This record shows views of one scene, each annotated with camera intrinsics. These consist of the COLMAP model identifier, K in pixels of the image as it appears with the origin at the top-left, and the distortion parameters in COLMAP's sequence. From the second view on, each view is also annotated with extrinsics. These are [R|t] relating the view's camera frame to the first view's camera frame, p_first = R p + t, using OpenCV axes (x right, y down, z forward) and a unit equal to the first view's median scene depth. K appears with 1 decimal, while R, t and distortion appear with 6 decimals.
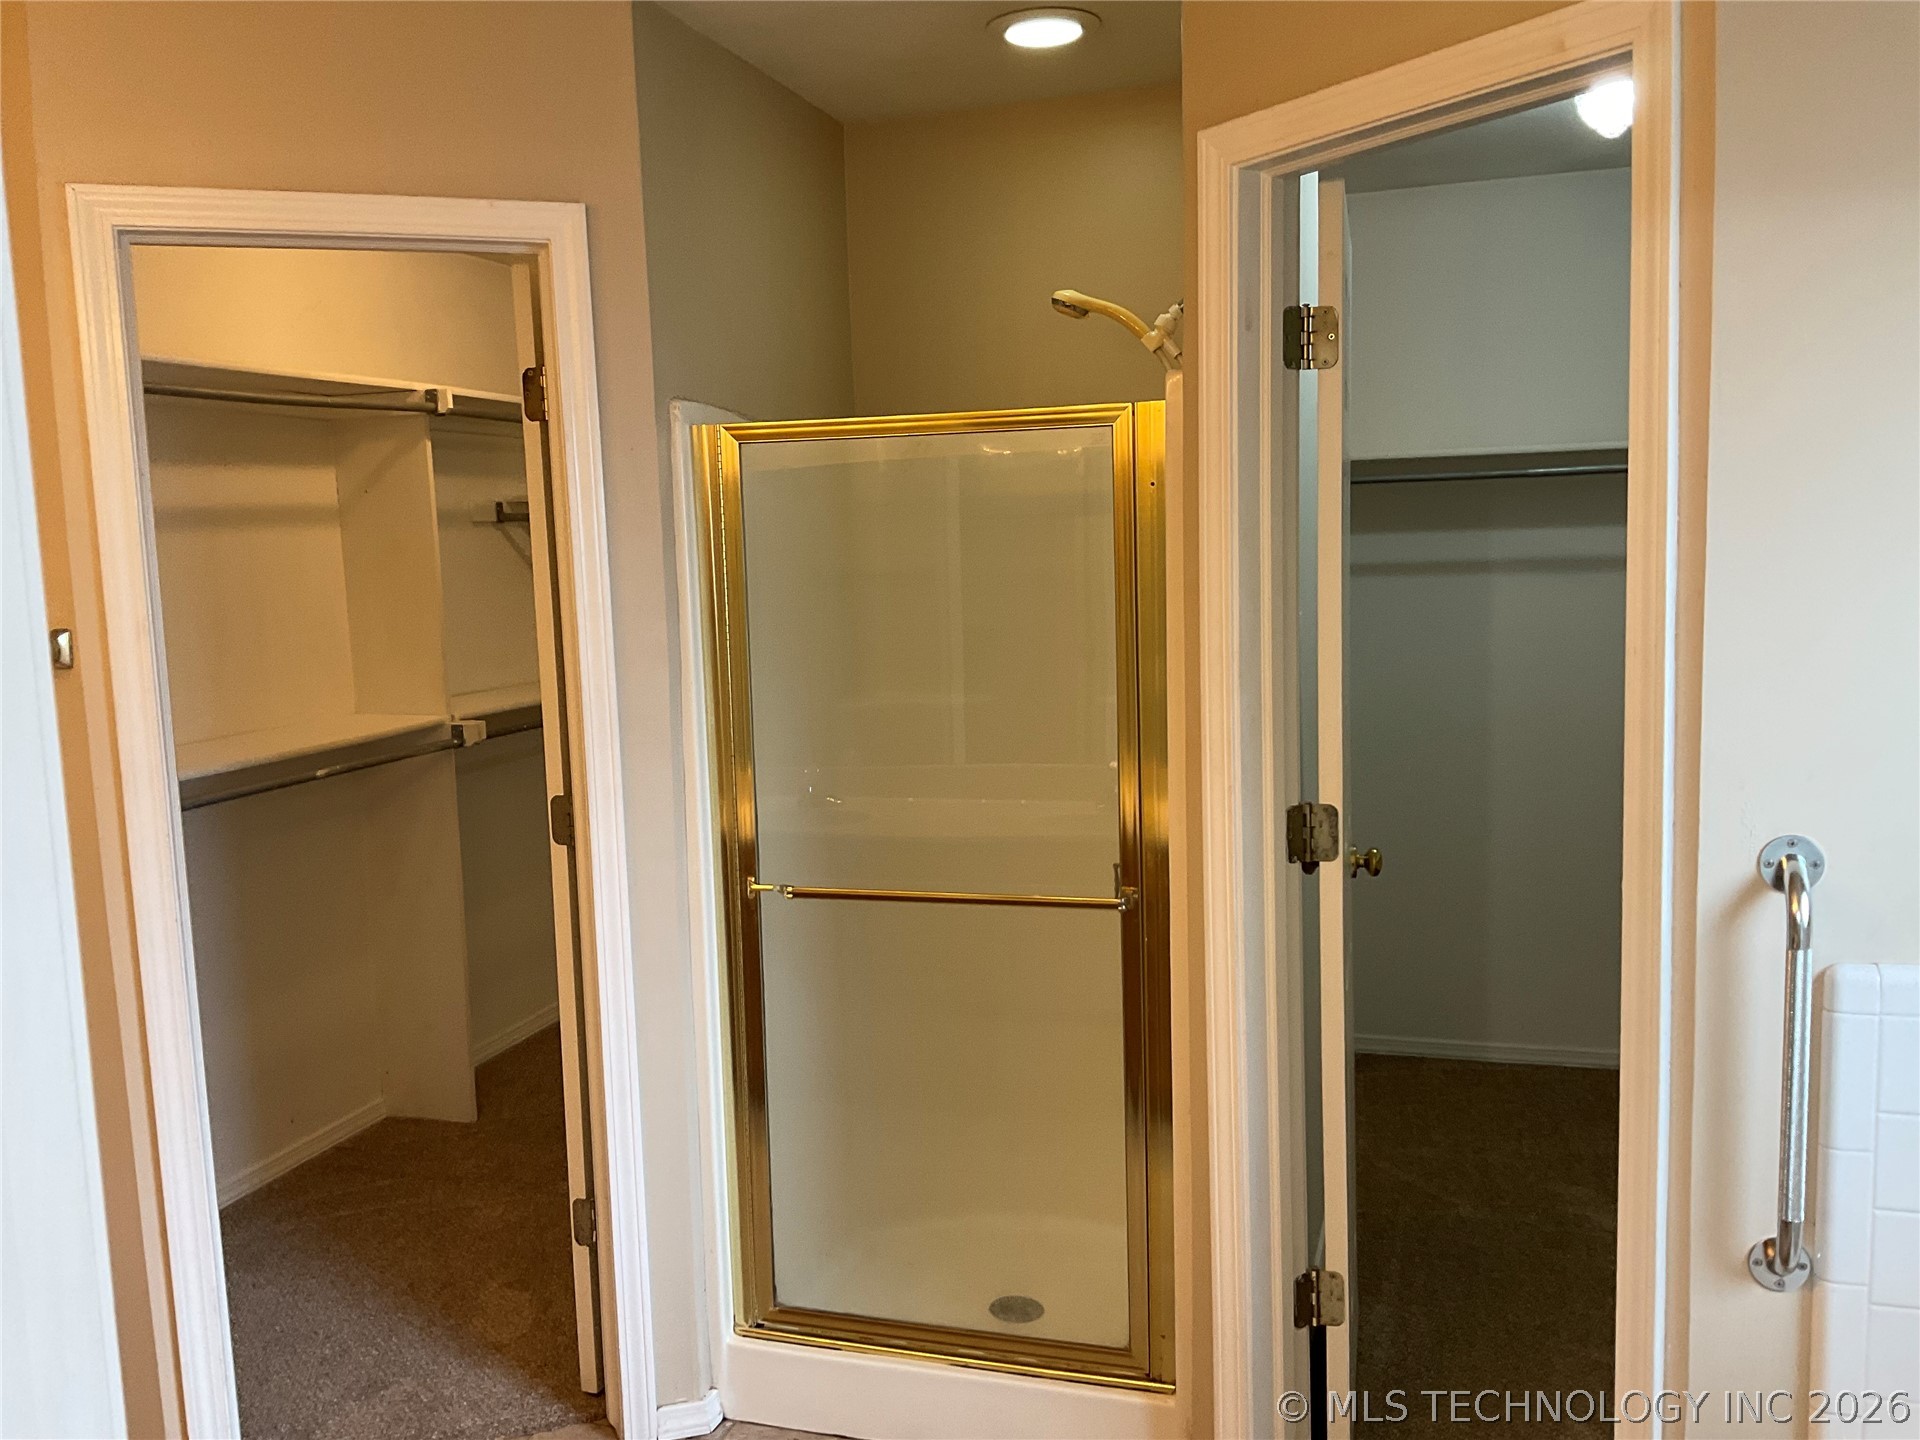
lens RADIAL K [[1576.9, 0, 954.1], [0, 1576.9, 715.6], [0, 0, 1]] dist [0.091748, -0.181039]
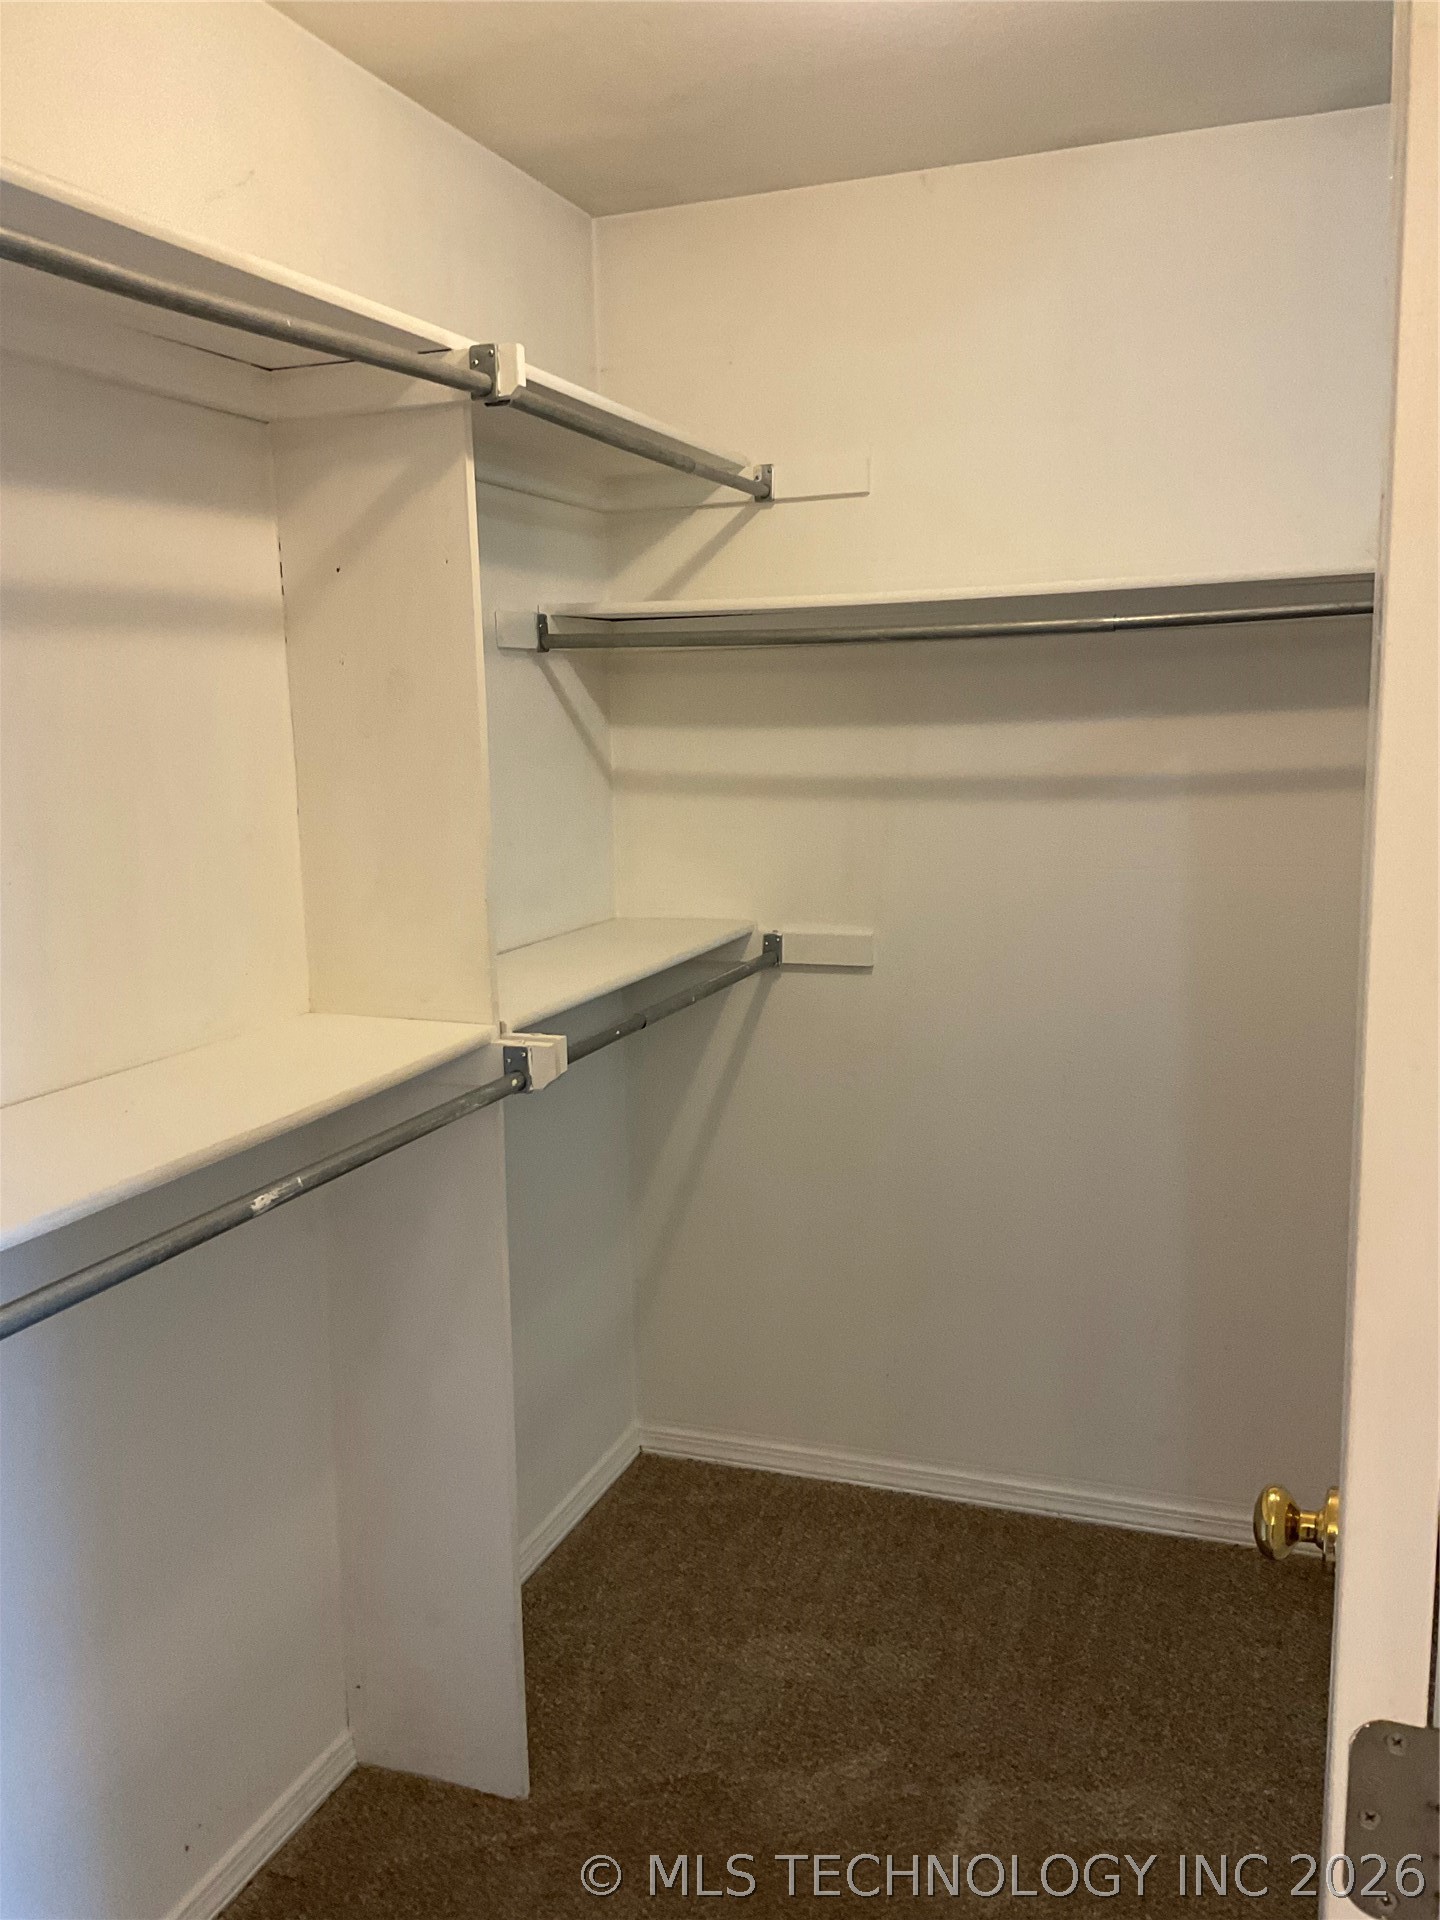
lens RADIAL K [[1576.9, 0, 727.4], [0, 1576.9, 949.2], [0, 0, 1]] dist [0.091748, -0.181039]
pose [[0.998427, 0.018659, -0.052867, -0.220821], [-0.016706, 0.999171, 0.037137, -0.043851], [0.053516, -0.036196, 0.997911, 0.511636]]
